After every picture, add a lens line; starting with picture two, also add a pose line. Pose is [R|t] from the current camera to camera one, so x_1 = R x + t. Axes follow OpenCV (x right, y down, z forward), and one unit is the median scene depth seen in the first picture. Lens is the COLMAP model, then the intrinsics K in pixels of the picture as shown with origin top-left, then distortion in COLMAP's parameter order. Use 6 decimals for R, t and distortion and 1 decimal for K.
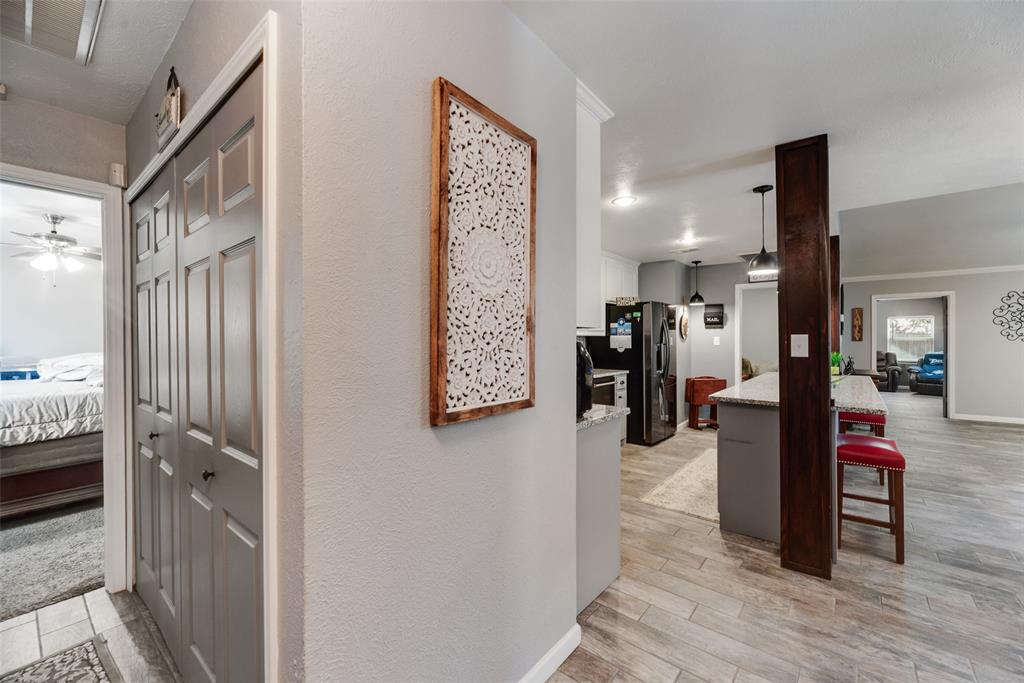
lens RADIAL K [[409.9, 0, 512.0], [0, 409.9, 341.5], [0, 0, 1]] dist [0.000990, 0.000003]
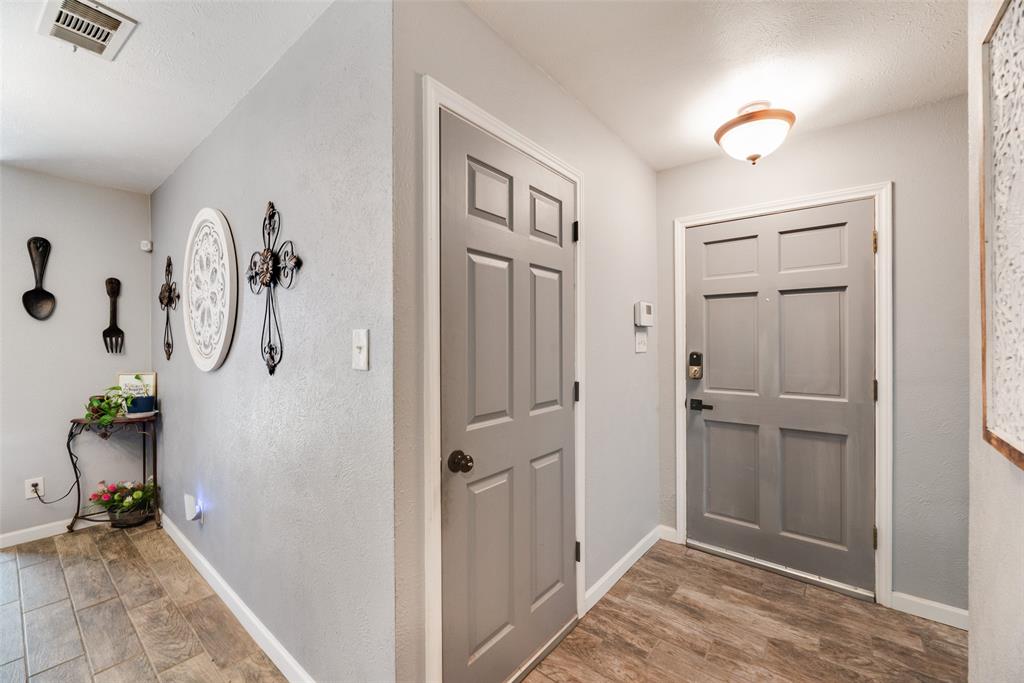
lens RADIAL K [[407.1, 0, 524.4], [0, 407.1, 343.4], [0, 0, 1]] dist [-0.001859, -0.000368]
pose [[-0.999889, 0.003029, -0.014607, 0.165198], [0.002833, 0.999906, 0.013403, -0.002505], [0.014646, 0.013360, -0.999803, 0.383302]]
